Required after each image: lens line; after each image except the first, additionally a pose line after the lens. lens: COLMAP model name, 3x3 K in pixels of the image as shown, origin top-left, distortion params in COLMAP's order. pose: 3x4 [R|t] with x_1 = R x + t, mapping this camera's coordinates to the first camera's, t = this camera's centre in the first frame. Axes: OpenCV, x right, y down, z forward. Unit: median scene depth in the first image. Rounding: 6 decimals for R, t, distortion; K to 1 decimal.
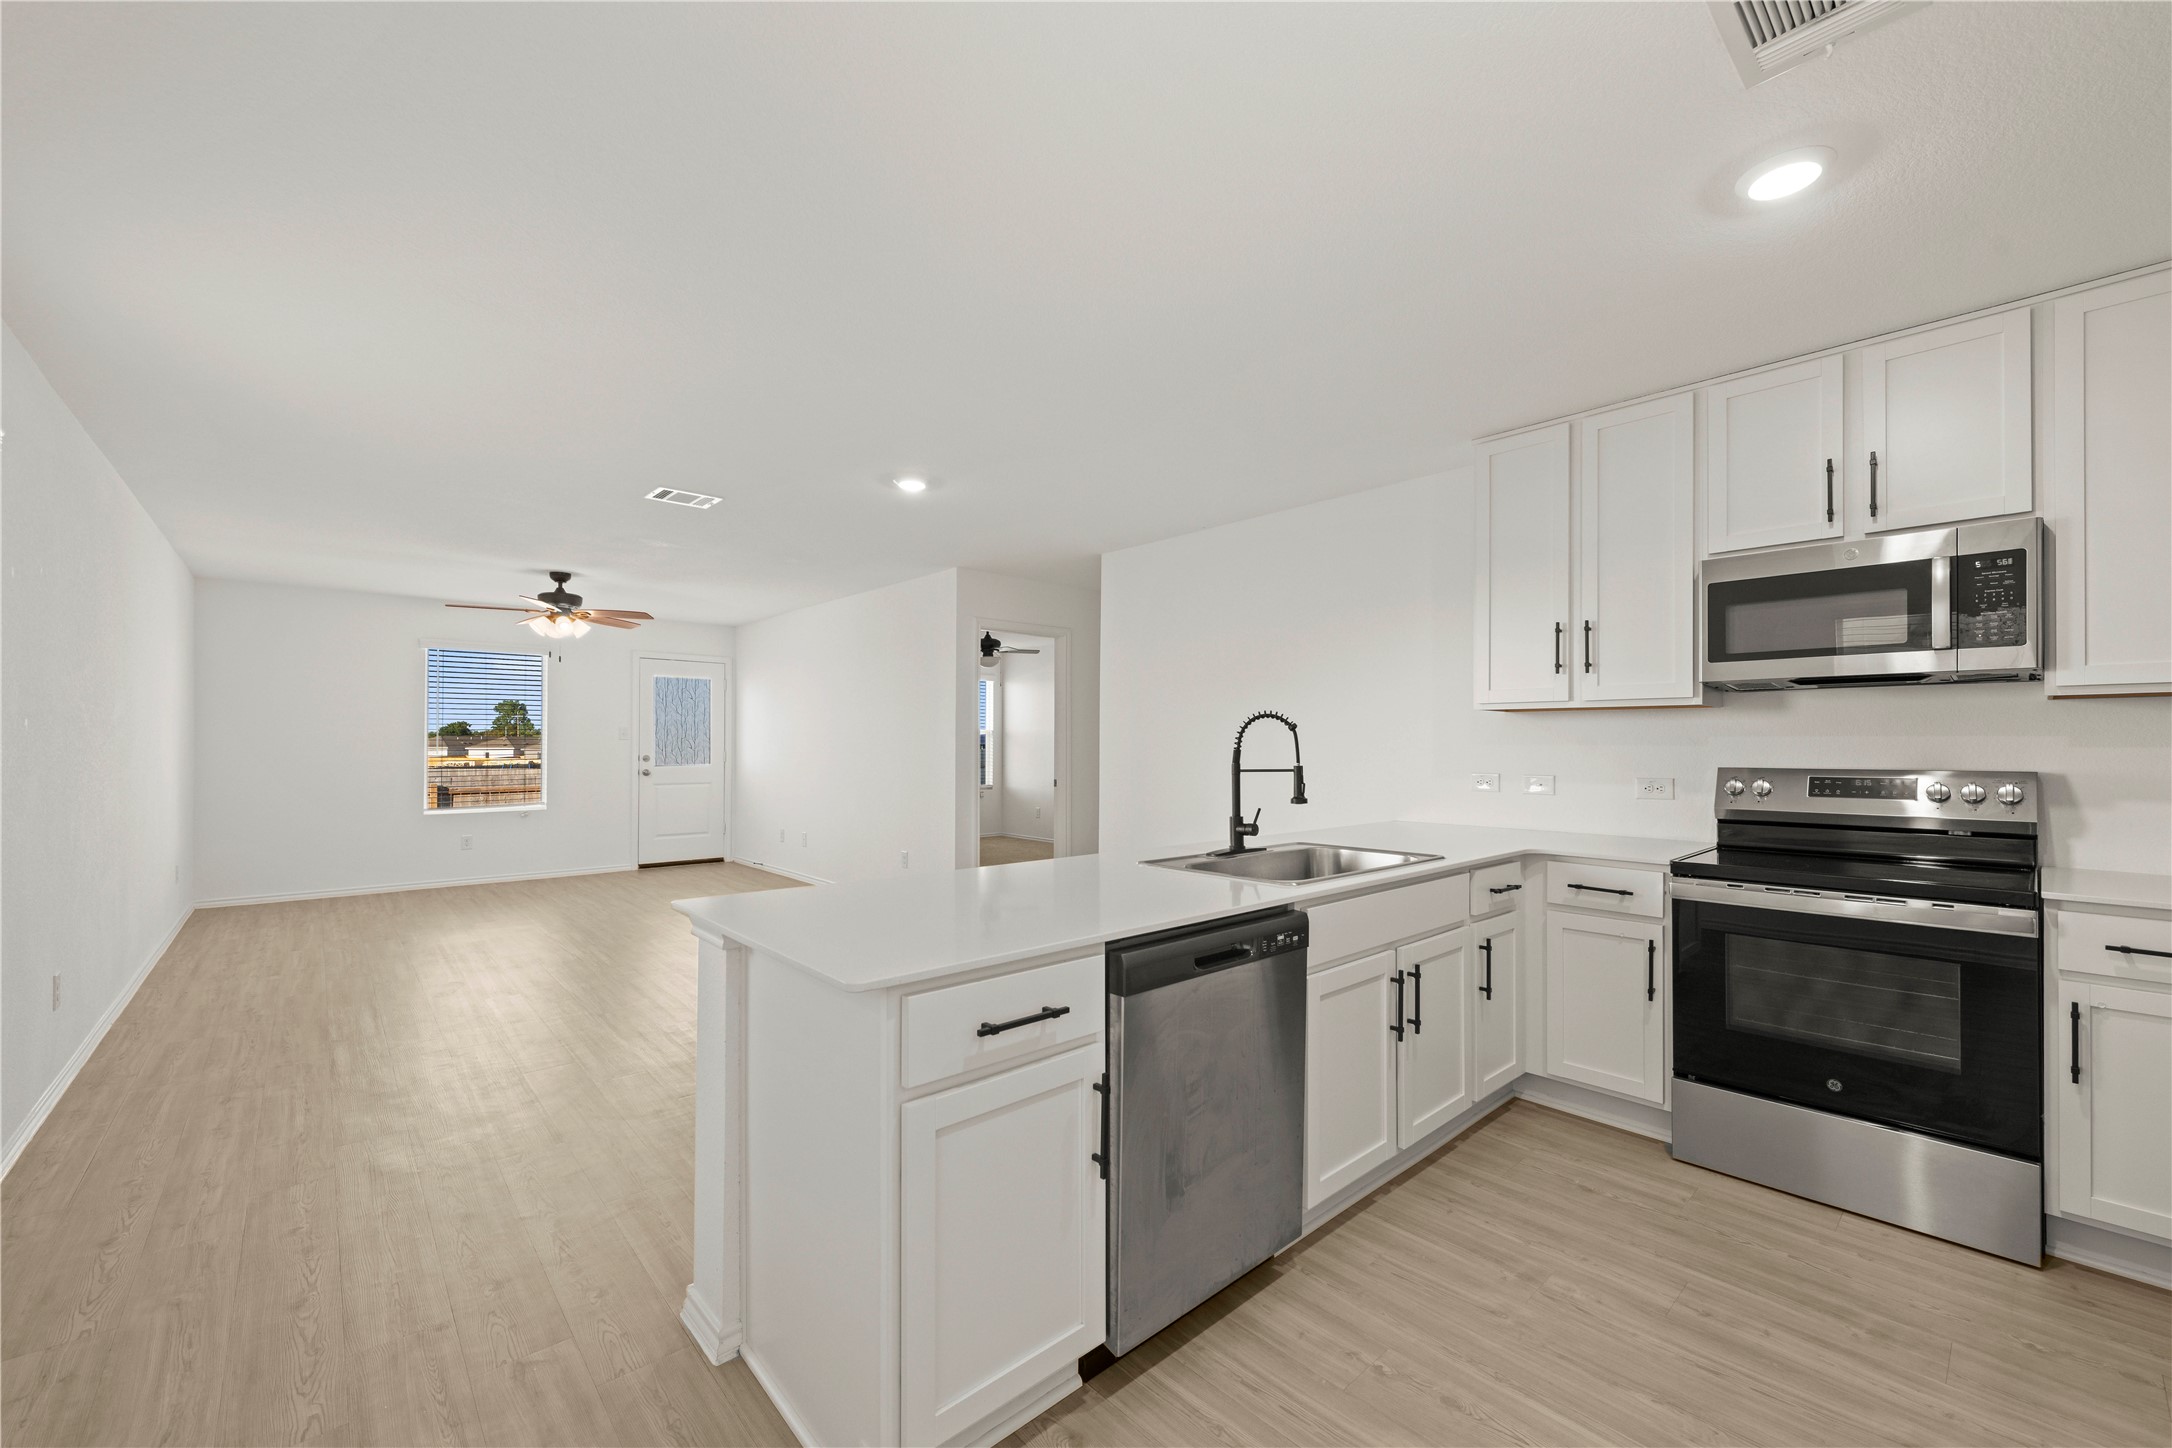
lens RADIAL K [[856.1, 0, 1096.0], [0, 856.1, 734.0], [0, 0, 1]] dist [0.001542, -0.000608]
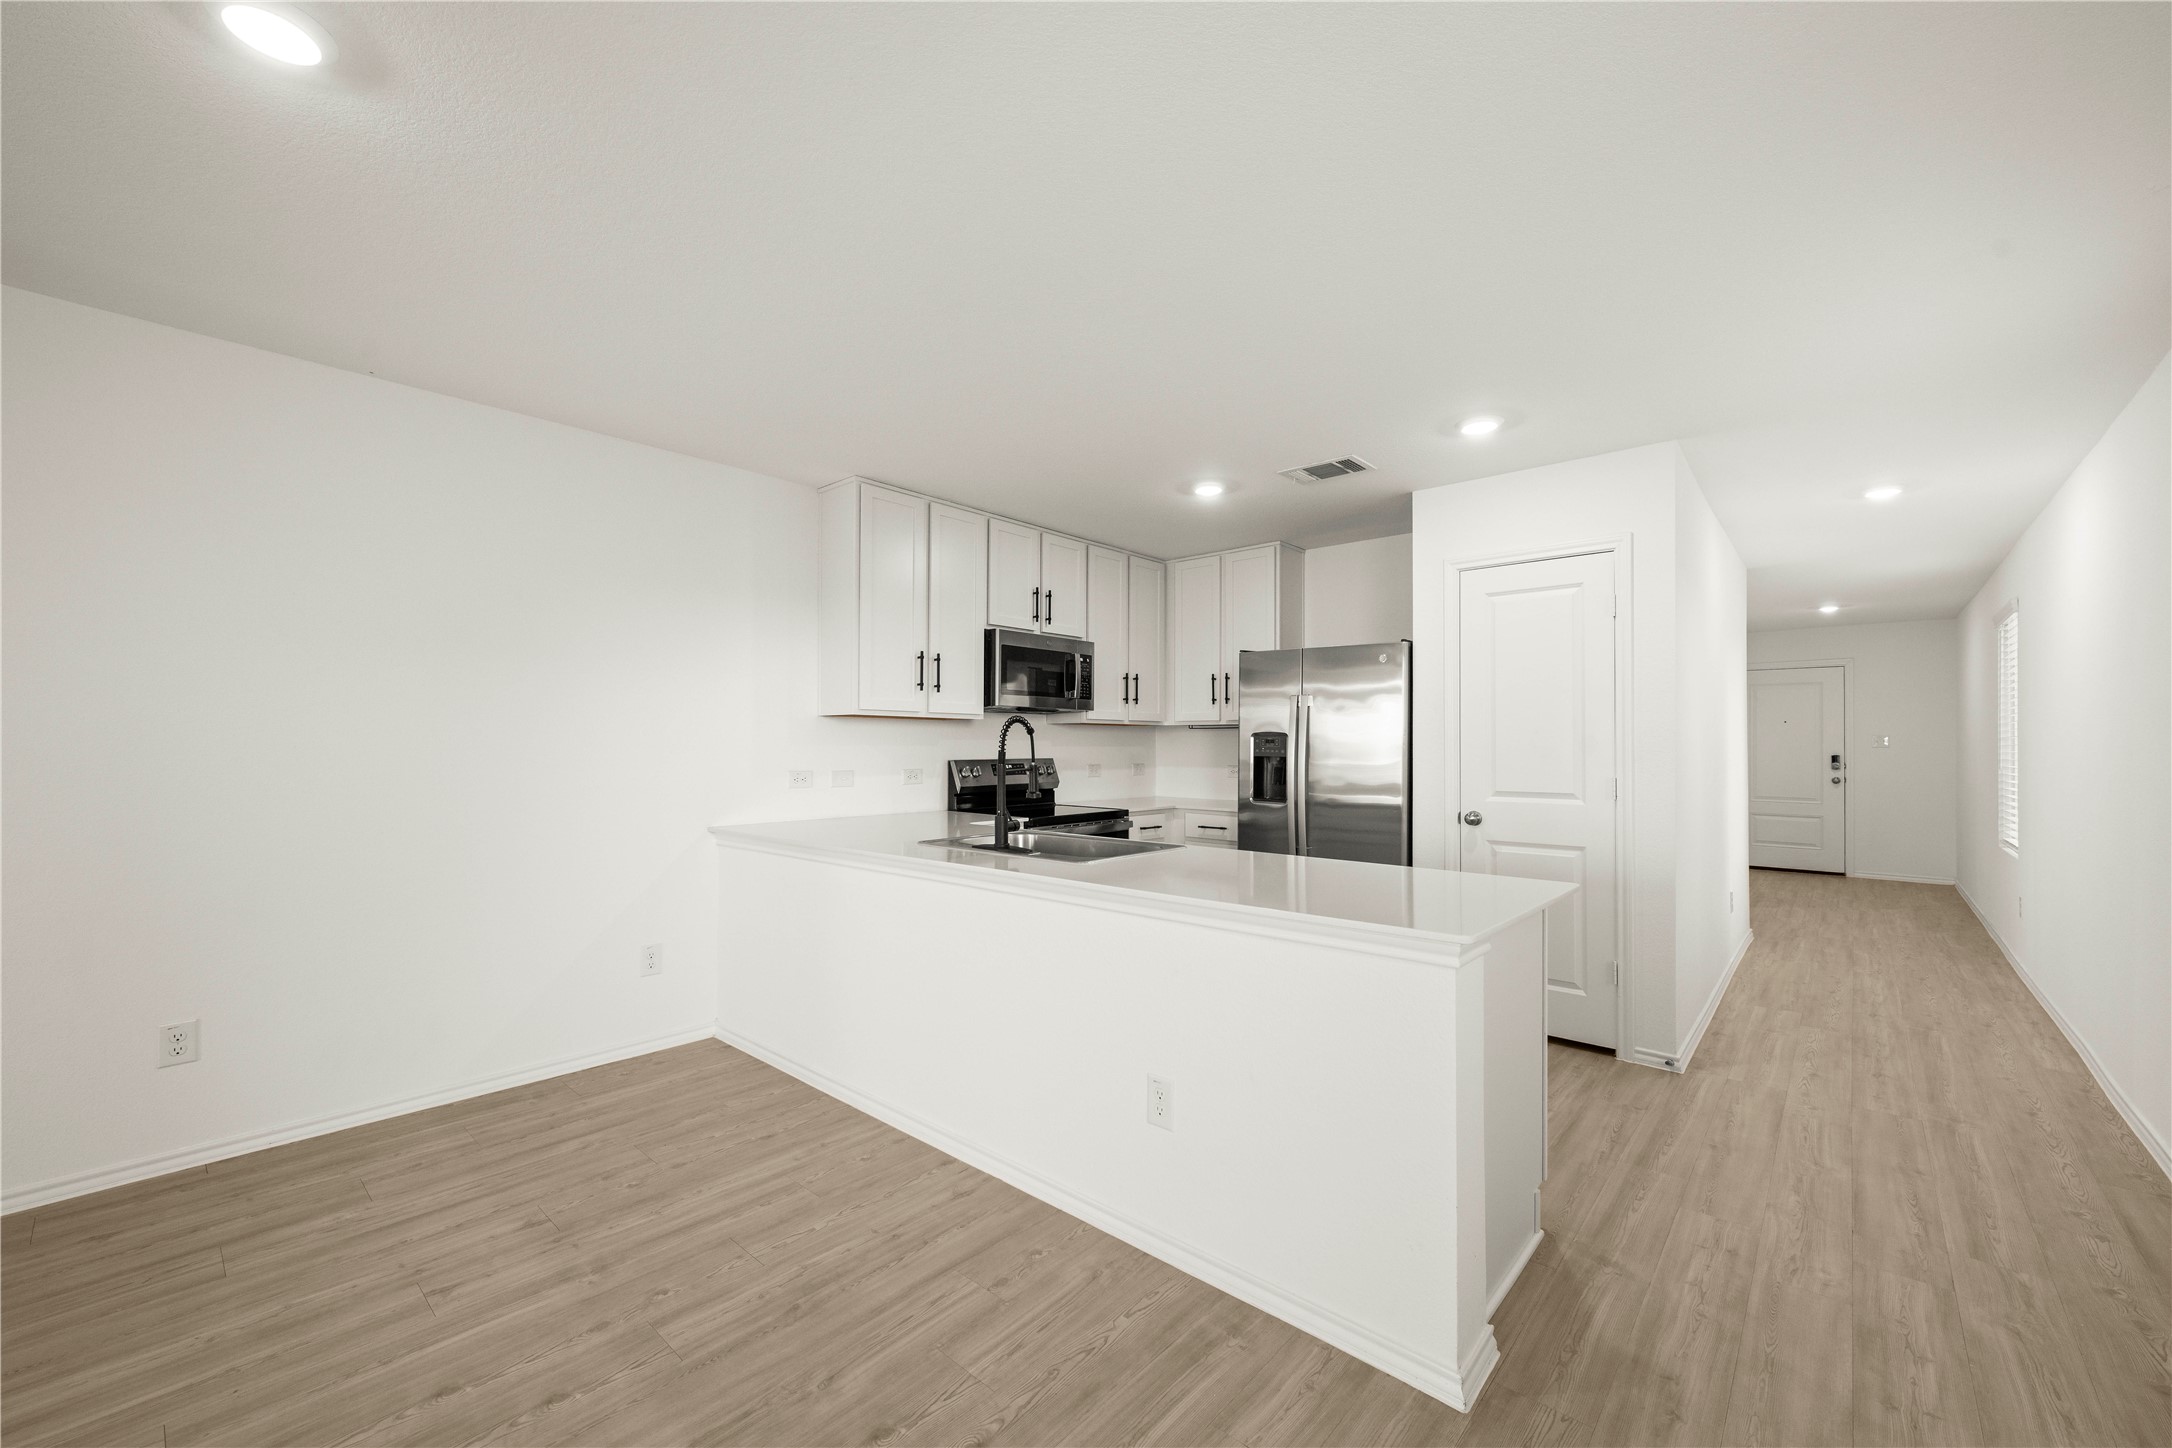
lens RADIAL K [[856.1, 0, 1096.0], [0, 856.1, 734.0], [0, 0, 1]] dist [0.001542, -0.000608]
pose [[-0.106740, 0.010419, 0.994232, -0.828024], [-0.014404, 0.999824, -0.012024, 0.007726], [-0.994183, -0.015605, -0.106571, 0.932730]]
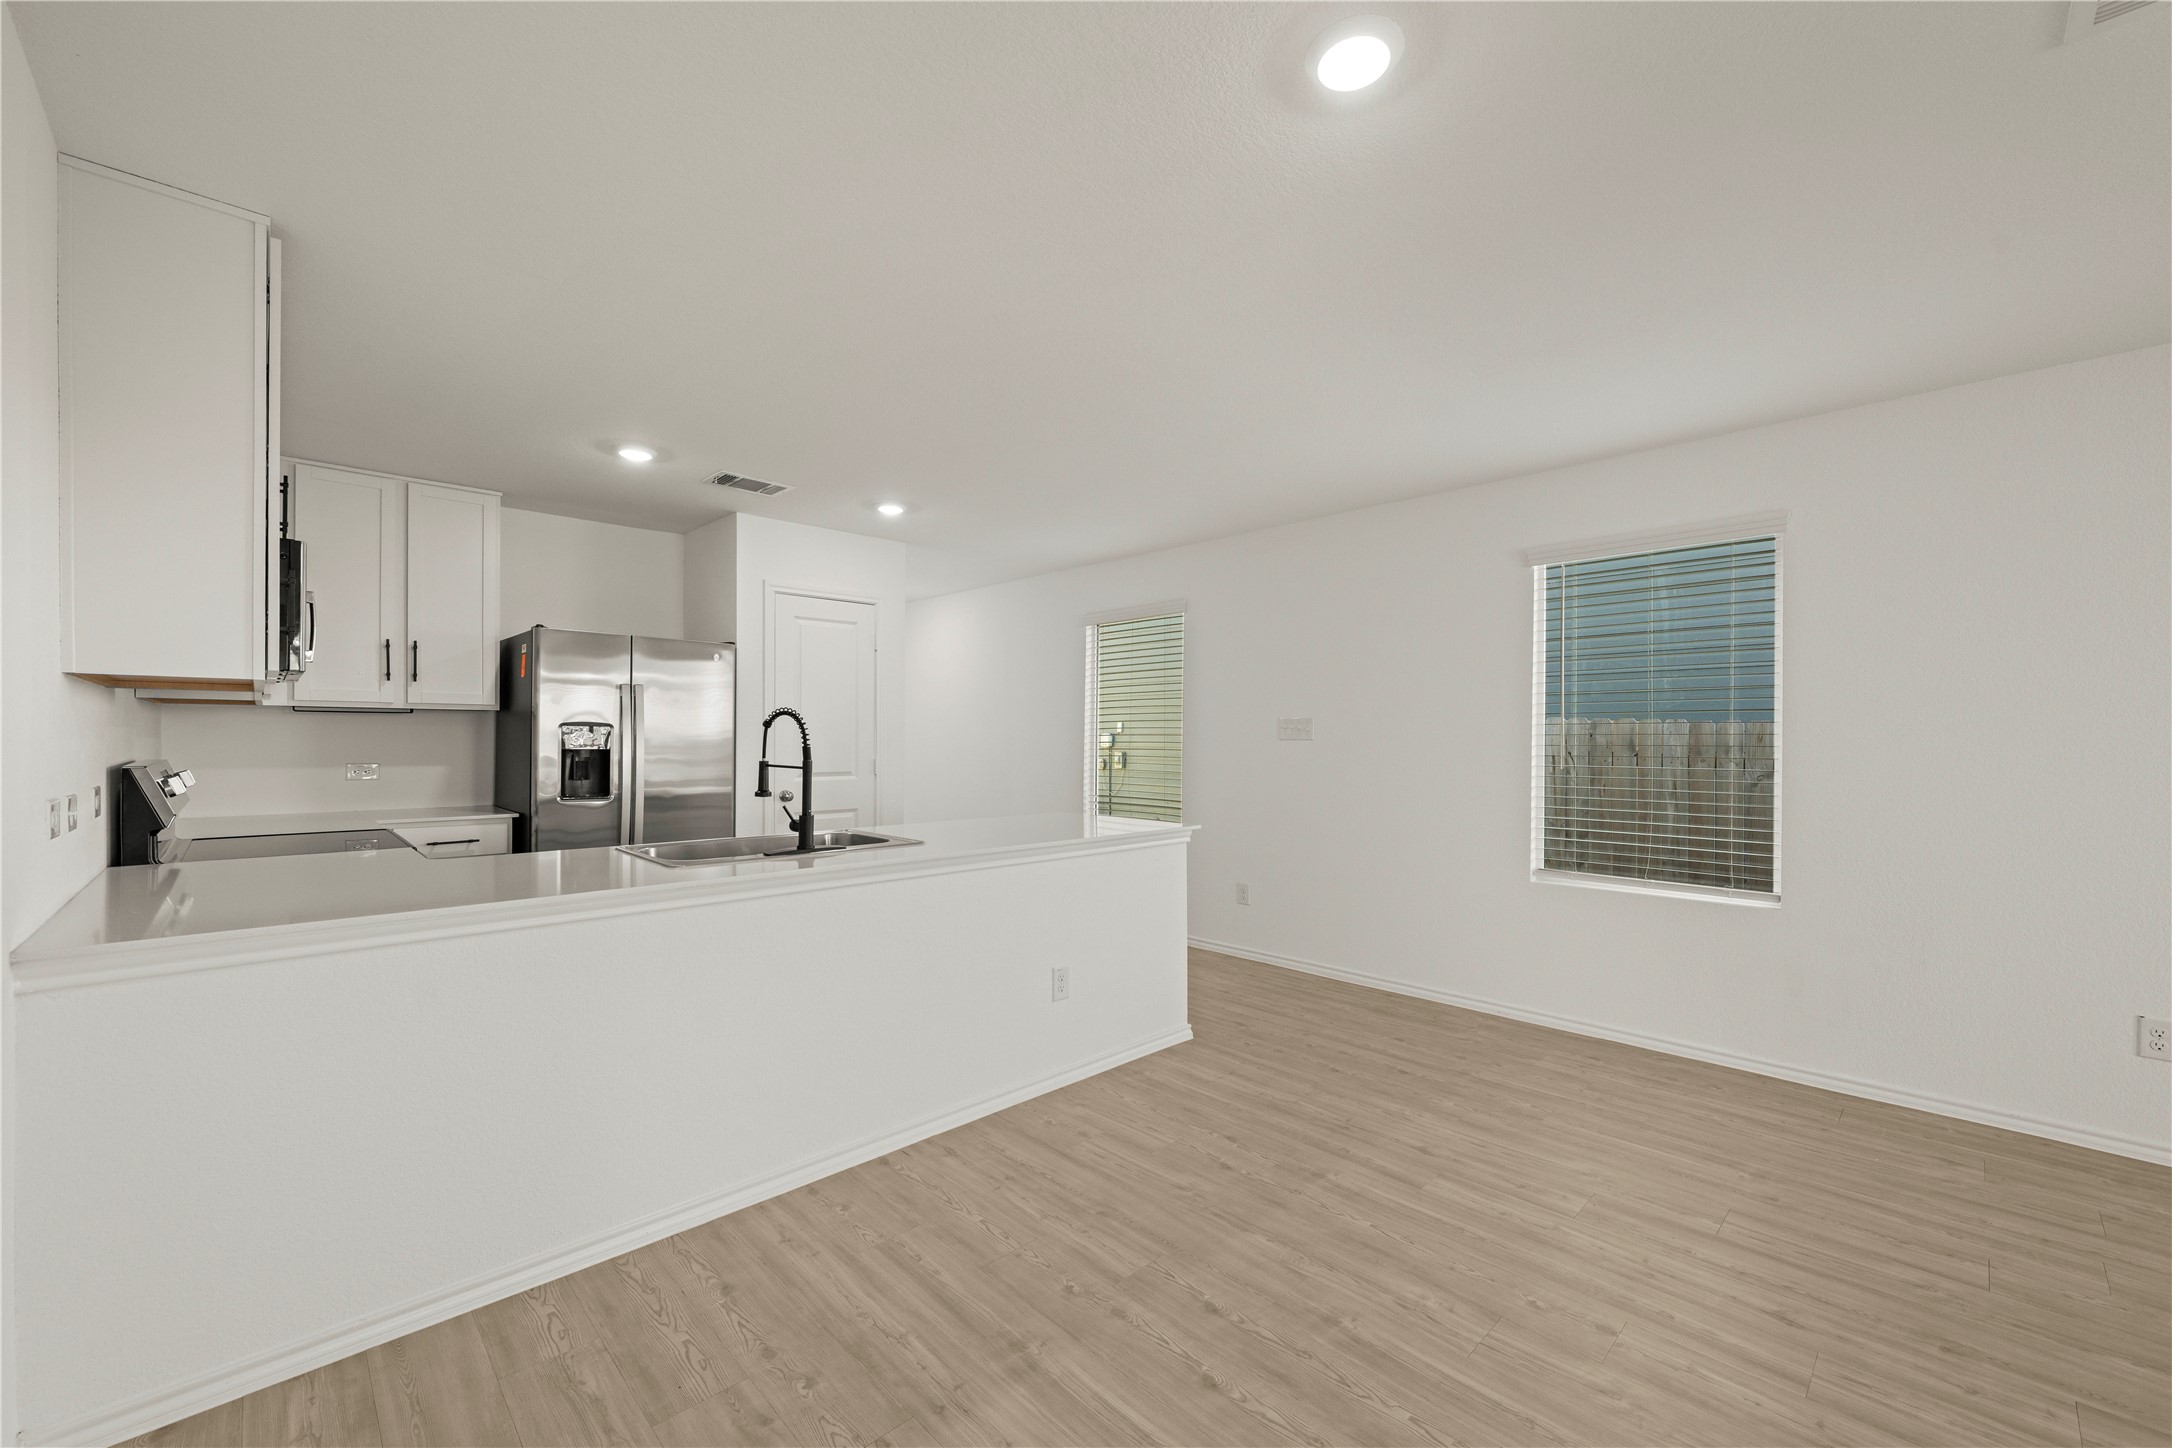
lens RADIAL K [[856.1, 0, 1096.0], [0, 856.1, 734.0], [0, 0, 1]] dist [0.001542, -0.000608]
pose [[-0.999555, -0.008829, -0.028484, -0.118182], [-0.008440, 0.999870, -0.013763, 0.012443], [0.028602, -0.013516, -0.999500, 1.874794]]
